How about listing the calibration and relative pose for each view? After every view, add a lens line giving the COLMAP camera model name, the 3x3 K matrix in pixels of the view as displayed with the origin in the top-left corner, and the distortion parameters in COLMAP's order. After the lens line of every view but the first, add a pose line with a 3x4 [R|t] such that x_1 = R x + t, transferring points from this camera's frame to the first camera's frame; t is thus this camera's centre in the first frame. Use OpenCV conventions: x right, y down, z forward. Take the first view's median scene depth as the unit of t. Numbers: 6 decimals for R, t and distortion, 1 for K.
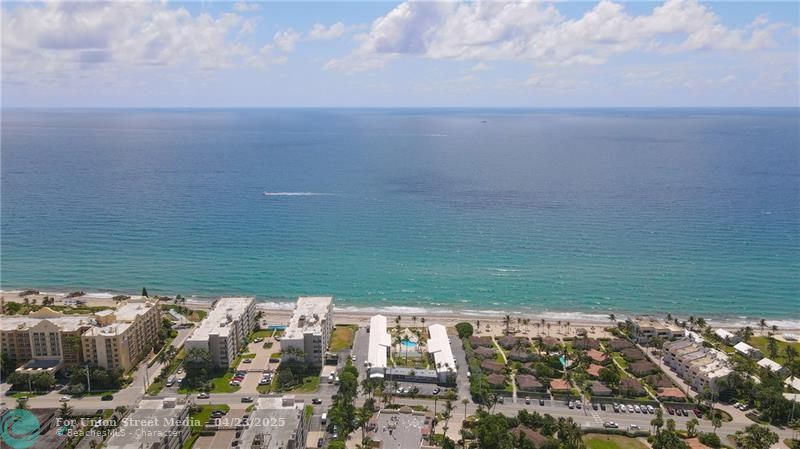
lens RADIAL K [[611.0, 0, 400.0], [0, 611.0, 224.5], [0, 0, 1]] dist [0.002911, 0.049128]
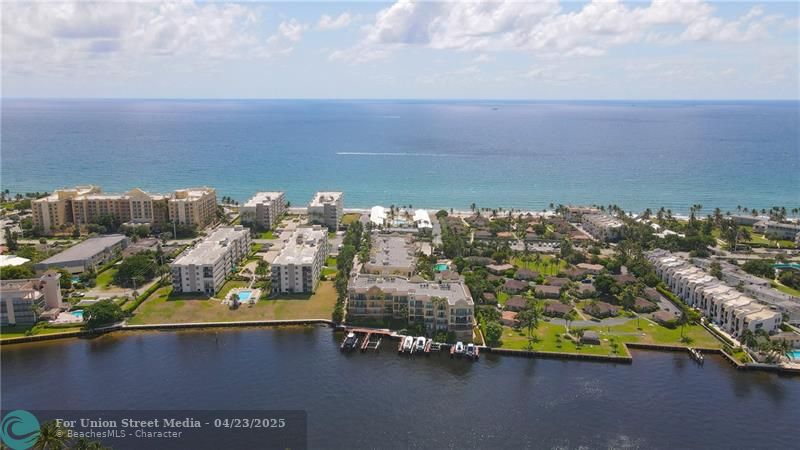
lens RADIAL K [[611.0, 0, 400.0], [0, 611.0, 225.0], [0, 0, 1]] dist [0.002911, 0.049128]
pose [[0.999956, 0.006890, -0.006320, 0.026842], [-0.006833, 0.999936, 0.009047, 0.218479], [0.006382, -0.009004, 0.999939, -0.408526]]
